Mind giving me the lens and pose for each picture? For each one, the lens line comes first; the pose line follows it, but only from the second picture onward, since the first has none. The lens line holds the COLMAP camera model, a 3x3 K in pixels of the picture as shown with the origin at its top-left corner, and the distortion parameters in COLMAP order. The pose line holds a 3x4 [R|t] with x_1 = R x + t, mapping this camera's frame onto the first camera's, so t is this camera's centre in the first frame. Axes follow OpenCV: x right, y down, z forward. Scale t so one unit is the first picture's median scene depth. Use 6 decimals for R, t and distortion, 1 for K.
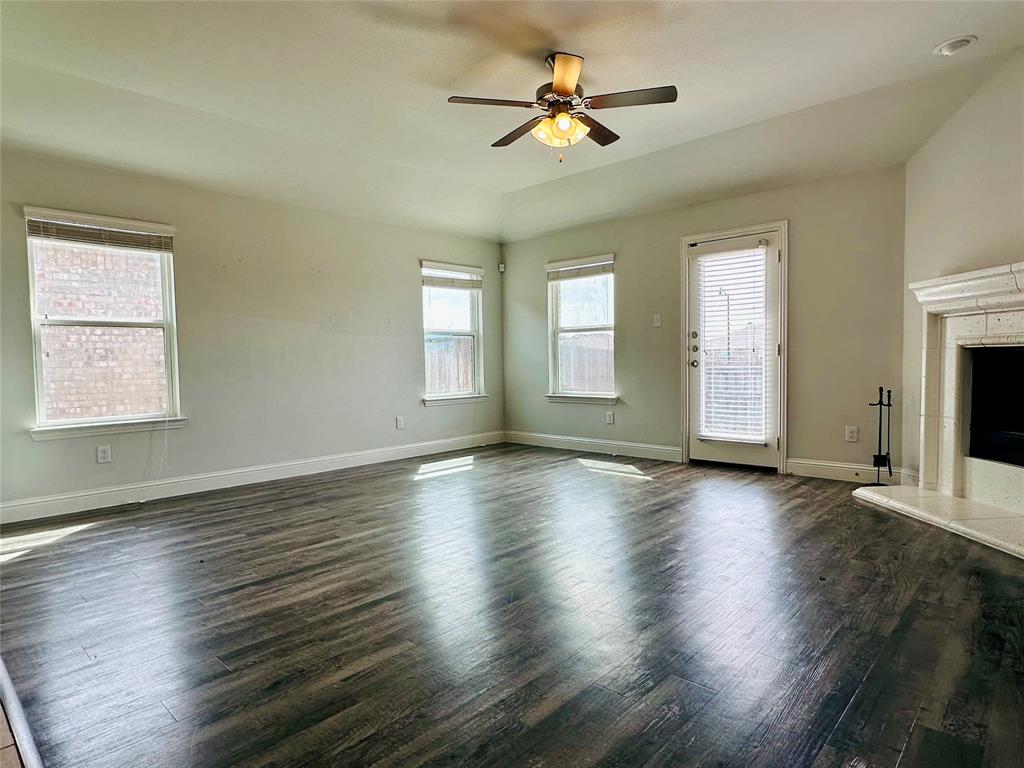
lens RADIAL K [[587.9, 0, 510.2], [0, 587.9, 388.4], [0, 0, 1]] dist [-0.003949, -0.000094]
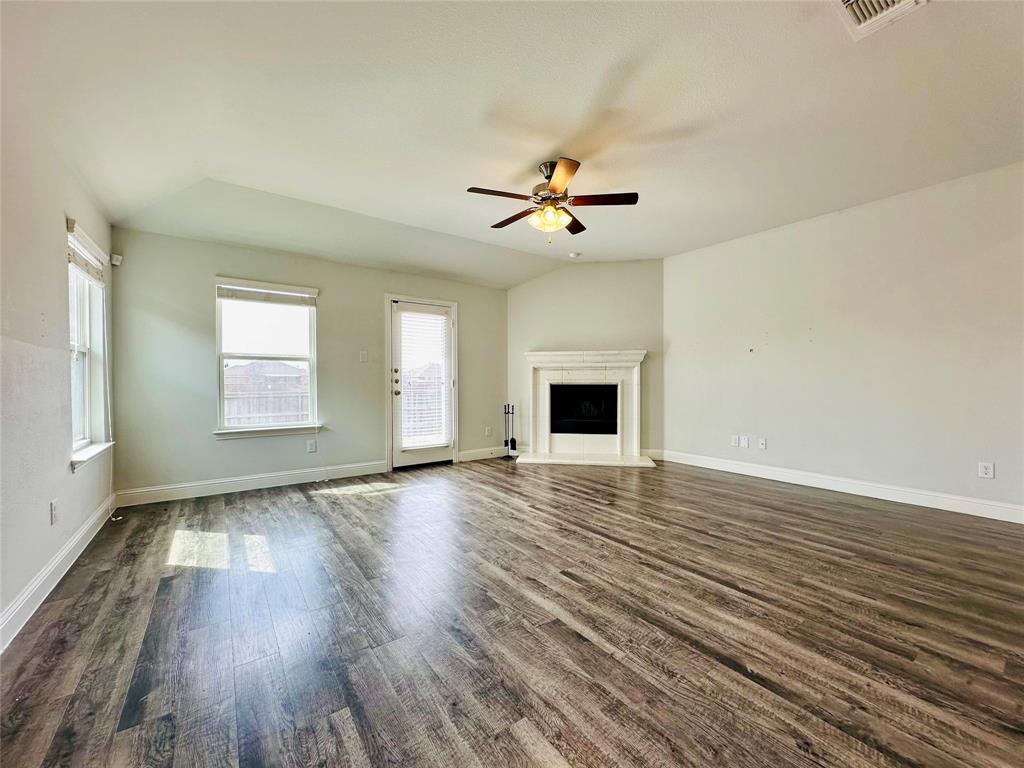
lens RADIAL K [[407.3, 0, 512.0], [0, 407.3, 384.0], [0, 0, 1]] dist [-0.002262, -0.000180]
pose [[0.188157, 0.008115, 0.982105, -0.566127], [0.045049, 0.998842, -0.016884, -0.037897], [-0.981105, 0.047420, 0.187573, 0.633326]]
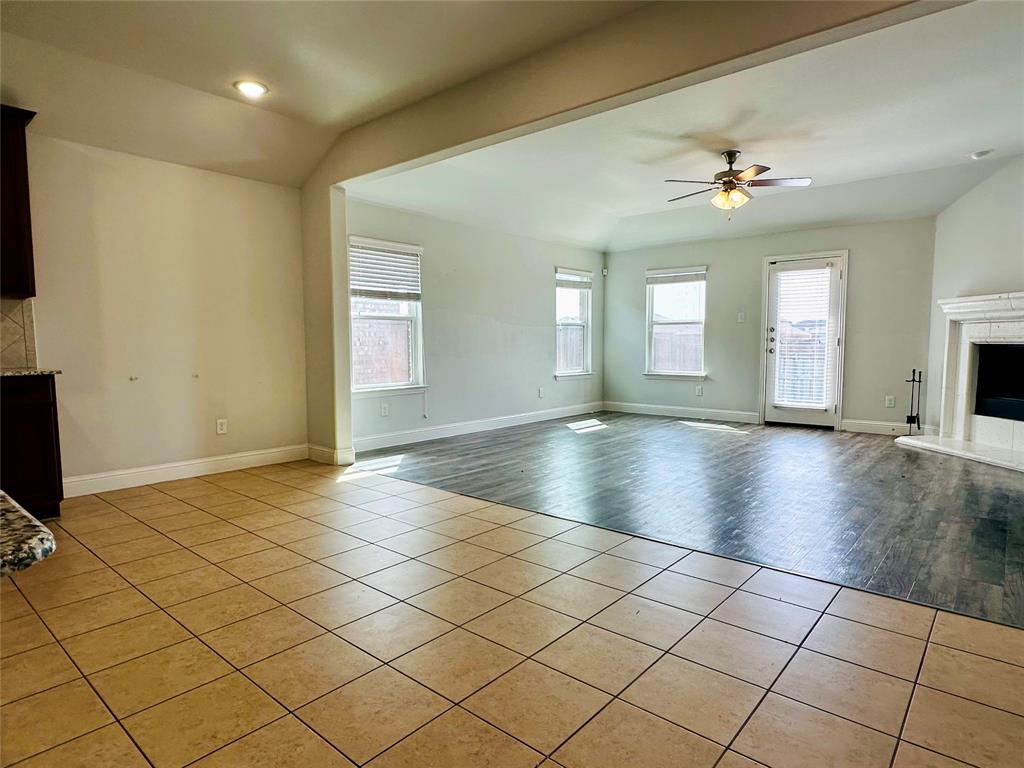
lens RADIAL K [[587.9, 0, 510.2], [0, 587.9, 388.4], [0, 0, 1]] dist [-0.003949, -0.000094]
pose [[0.999070, 0.010843, 0.041731, -0.375795], [-0.012139, 0.999448, 0.030921, 0.010843], [-0.041373, -0.031399, 0.998650, -0.363866]]
